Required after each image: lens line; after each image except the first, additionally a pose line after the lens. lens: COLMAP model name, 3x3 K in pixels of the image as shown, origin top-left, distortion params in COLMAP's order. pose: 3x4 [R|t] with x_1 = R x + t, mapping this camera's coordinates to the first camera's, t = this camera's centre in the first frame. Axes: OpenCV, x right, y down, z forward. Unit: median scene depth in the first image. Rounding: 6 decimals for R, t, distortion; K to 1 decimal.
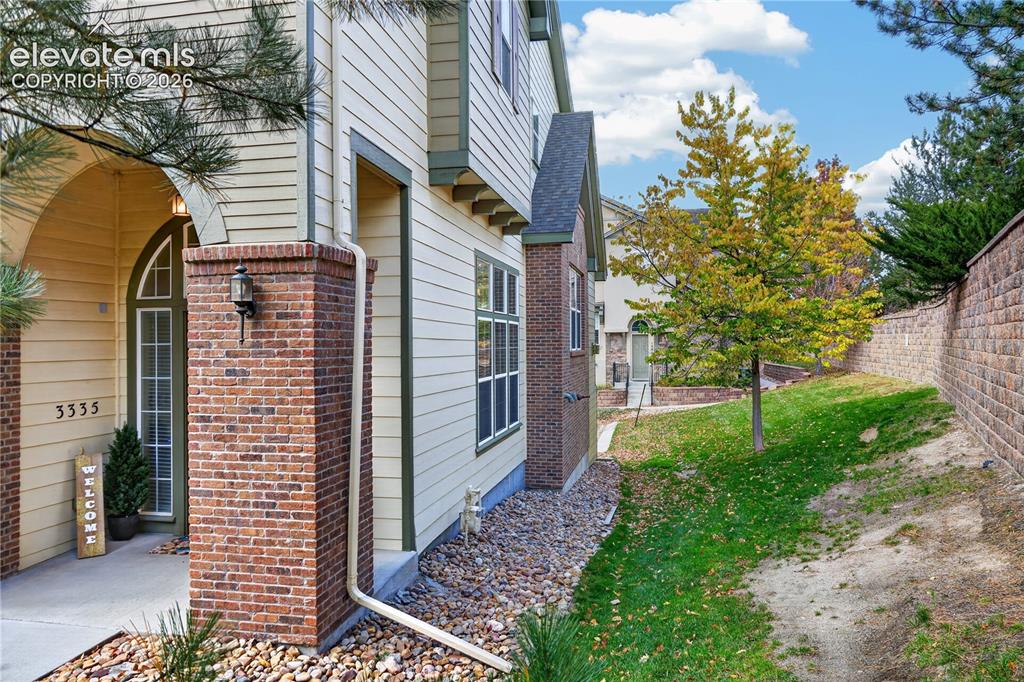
lens RADIAL K [[702.1, 0, 510.2], [0, 702.1, 345.7], [0, 0, 1]] dist [-0.002963, -0.002525]
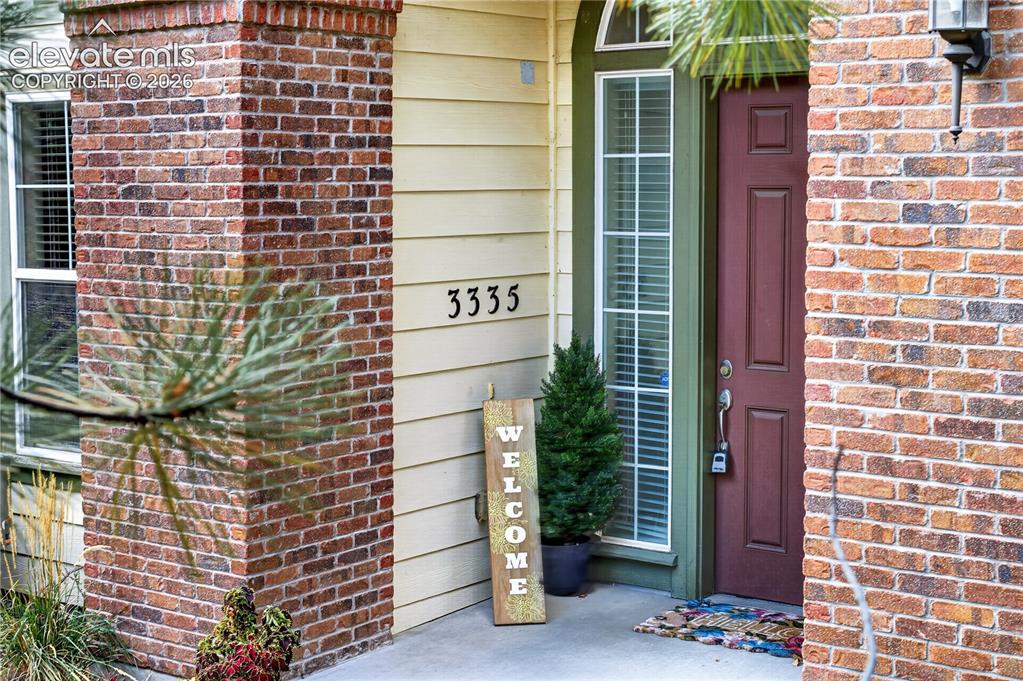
lens RADIAL K [[1721.0, 0, 511.5], [0, 1721.0, 340.5], [0, 0, 1]] dist [-0.006422, -0.030329]
pose [[0.899681, 0.044207, -0.434305, -0.136917], [-0.003318, 0.995523, 0.094459, 0.014291], [0.436536, -0.083542, 0.895800, 0.016462]]
